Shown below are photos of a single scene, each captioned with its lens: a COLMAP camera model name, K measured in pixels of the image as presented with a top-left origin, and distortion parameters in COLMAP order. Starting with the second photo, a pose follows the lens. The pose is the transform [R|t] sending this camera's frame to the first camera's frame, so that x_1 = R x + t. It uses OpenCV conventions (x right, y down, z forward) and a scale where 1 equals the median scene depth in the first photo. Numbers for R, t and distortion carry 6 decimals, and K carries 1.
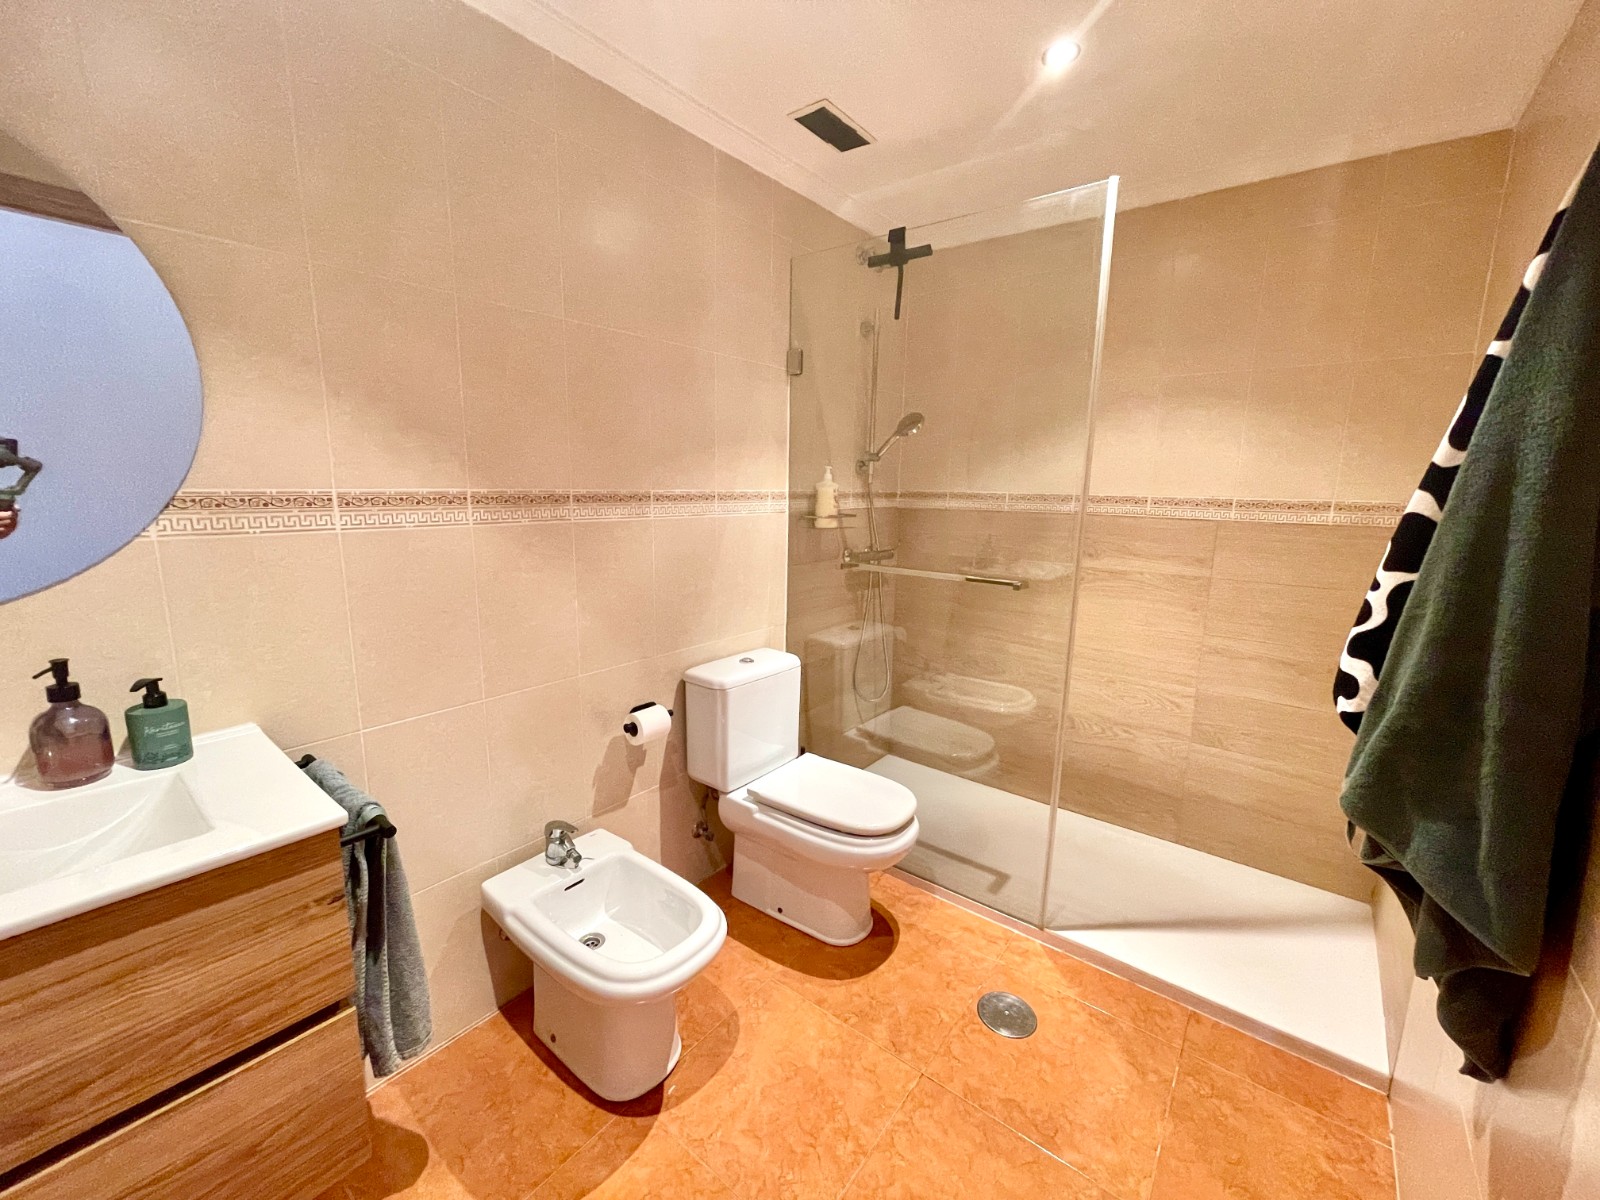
lens RADIAL K [[642.0, 0, 791.6], [0, 642.0, 598.3], [0, 0, 1]] dist [-0.003961, 0.000591]
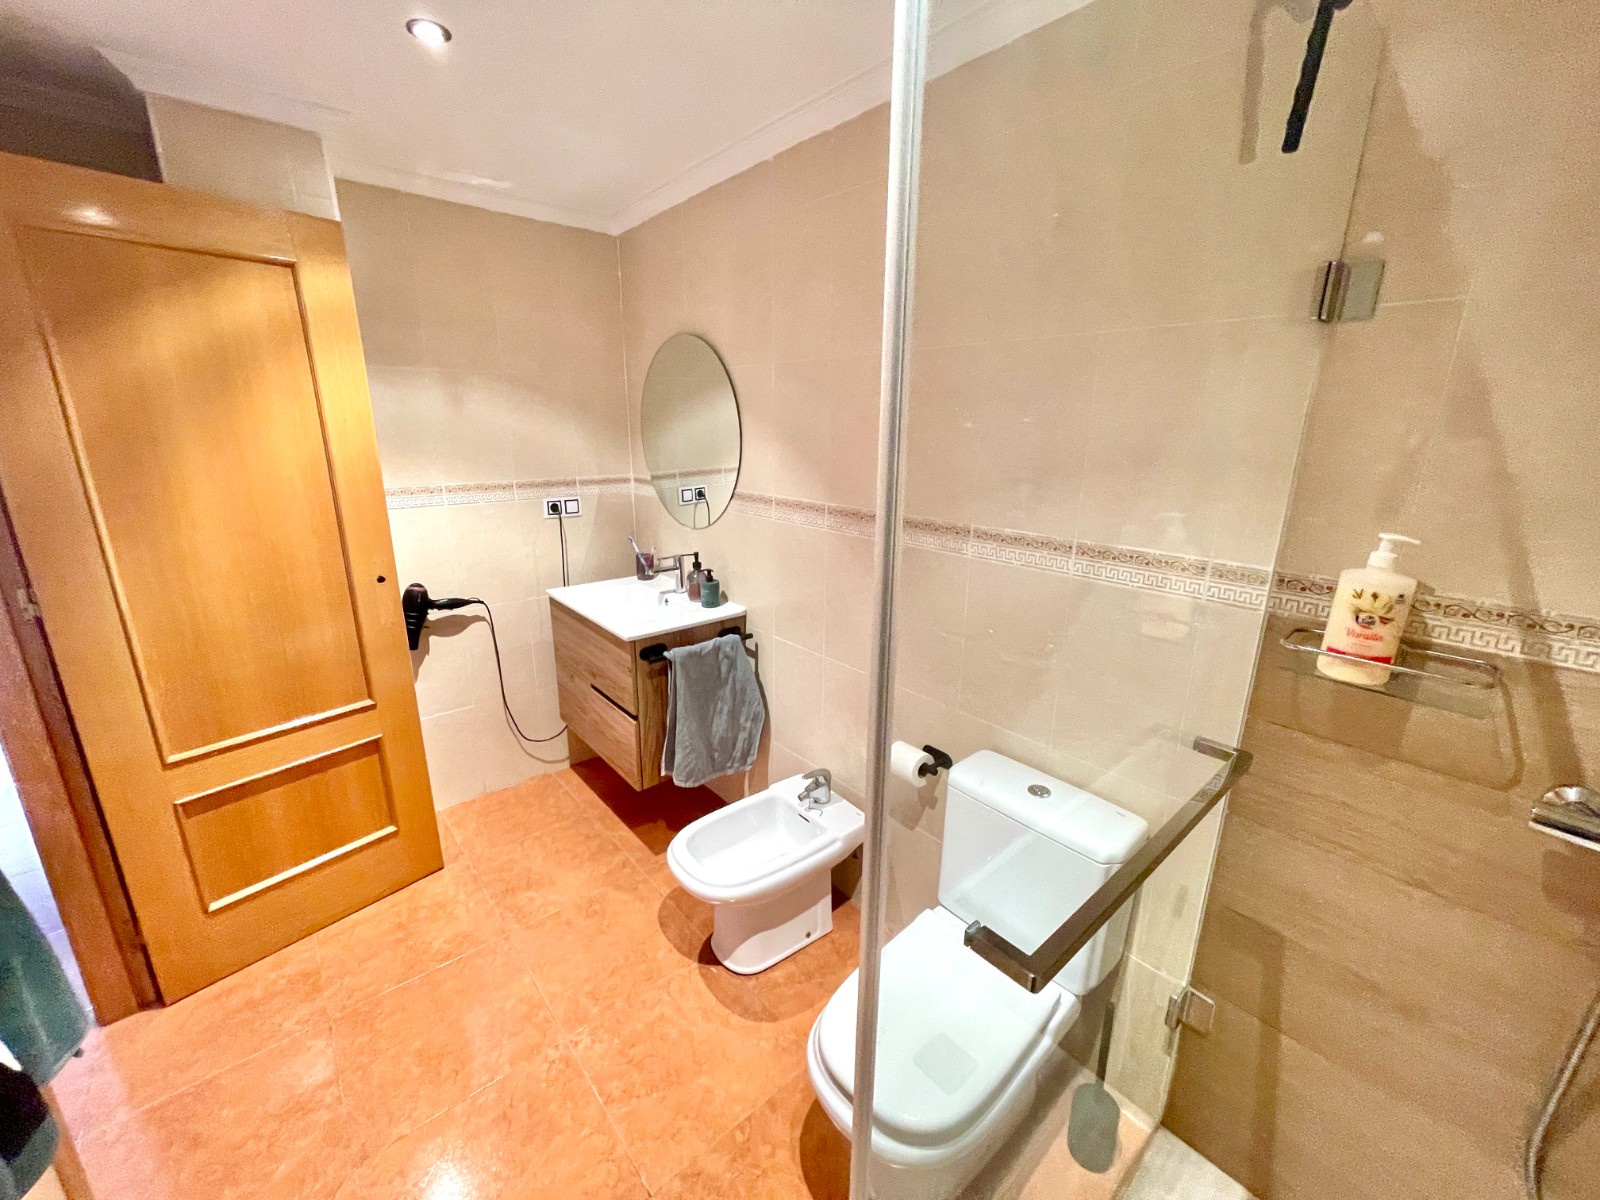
lens RADIAL K [[642.0, 0, 791.6], [0, 642.0, 598.3], [0, 0, 1]] dist [-0.003961, 0.000591]
pose [[-0.191627, 0.243821, -0.950700, 0.736679], [-0.185773, 0.942130, 0.279068, -0.300015], [0.963726, 0.230091, -0.135243, 1.010666]]
